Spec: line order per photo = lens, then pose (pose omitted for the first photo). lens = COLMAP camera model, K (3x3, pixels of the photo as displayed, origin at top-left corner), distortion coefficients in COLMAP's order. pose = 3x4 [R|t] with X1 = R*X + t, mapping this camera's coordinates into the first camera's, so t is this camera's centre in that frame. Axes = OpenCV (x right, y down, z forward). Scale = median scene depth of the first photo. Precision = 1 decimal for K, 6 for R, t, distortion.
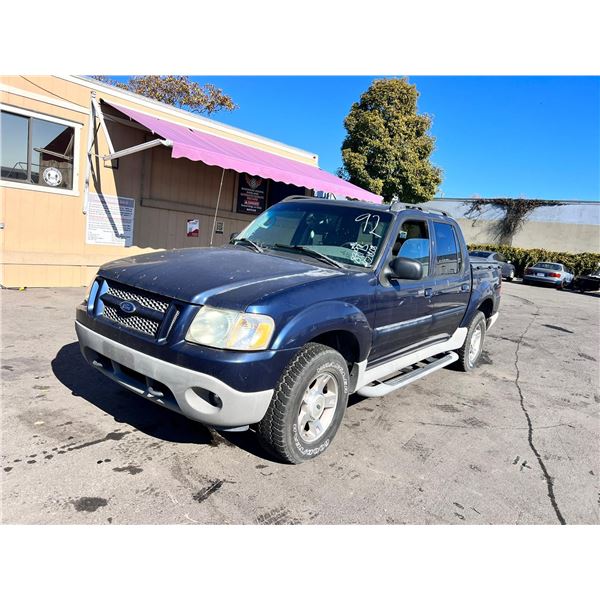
lens RADIAL K [[453.1, 0, 301.7], [0, 453.1, 296.5], [0, 0, 1]] dist [0.016691, -0.010077]
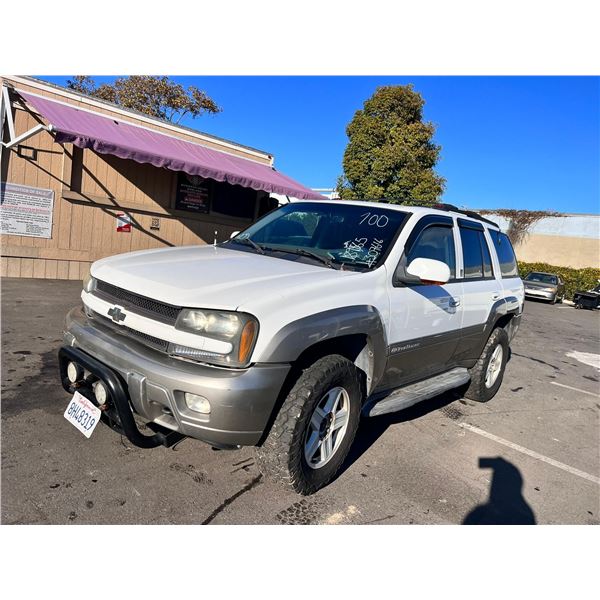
lens RADIAL K [[454.1, 0, 300.3], [0, 454.1, 303.9], [0, 0, 1]] dist [0.014671, -0.002271]
pose [[0.997802, 0.034911, -0.056327, 0.225025], [-0.035288, 0.999361, -0.005712, 0.018417], [0.056092, 0.007687, 0.998396, 0.040795]]
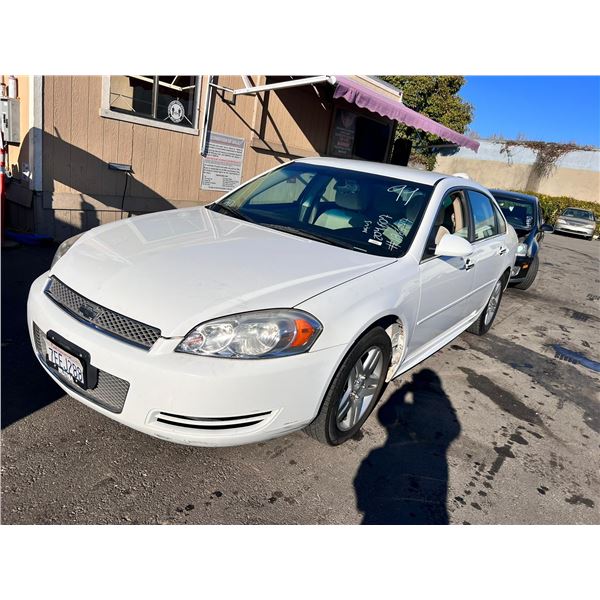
lens RADIAL K [[454.6, 0, 300.0], [0, 454.6, 300.0], [0, 0, 1]] dist [0.011596, -0.004718]
pose [[0.998577, 0.028608, 0.045008, -0.283028], [-0.035071, 0.988049, 0.150098, -0.036940], [-0.040177, -0.151463, 0.987646, 0.054861]]
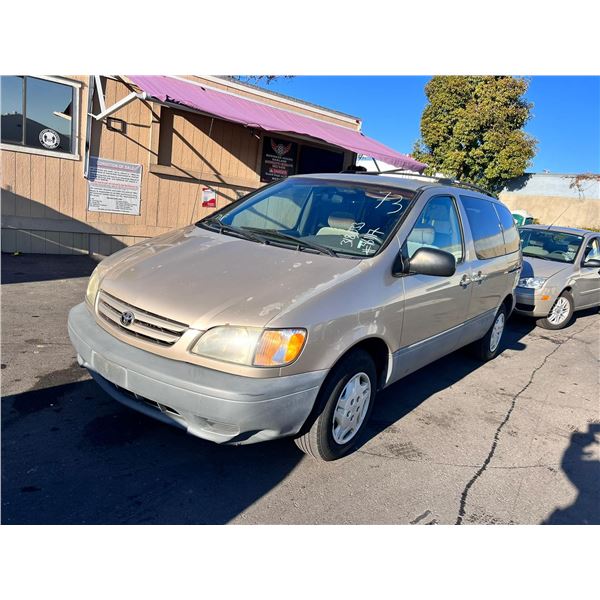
lens RADIAL K [[454.1, 0, 300.3], [0, 454.1, 303.9], [0, 0, 1]] dist [0.014671, -0.002271]
pose [[0.981178, 0.055995, -0.184806, 0.145765], [-0.044748, 0.996915, 0.064482, -0.000309], [0.187847, -0.054999, 0.980657, 0.109944]]
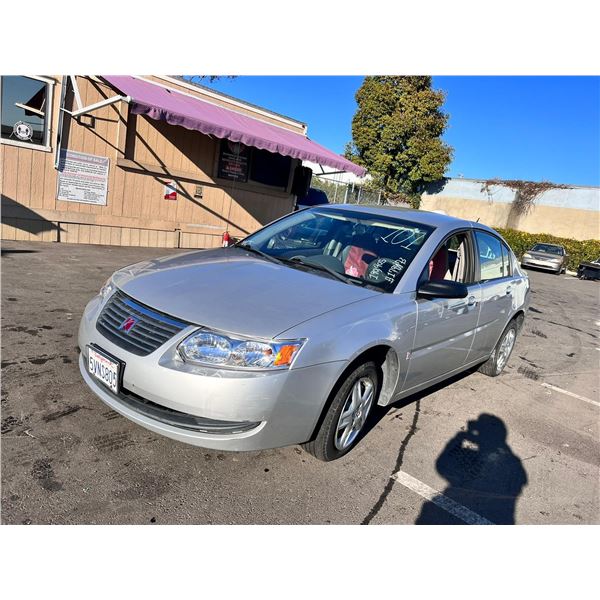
lens RADIAL K [[453.1, 0, 301.7], [0, 453.1, 296.5], [0, 0, 1]] dist [0.016691, -0.010077]
pose [[0.998292, 0.050414, -0.029537, 0.101802], [-0.048867, 0.997505, 0.050954, 0.019473], [0.032032, -0.049424, 0.998264, -0.009375]]
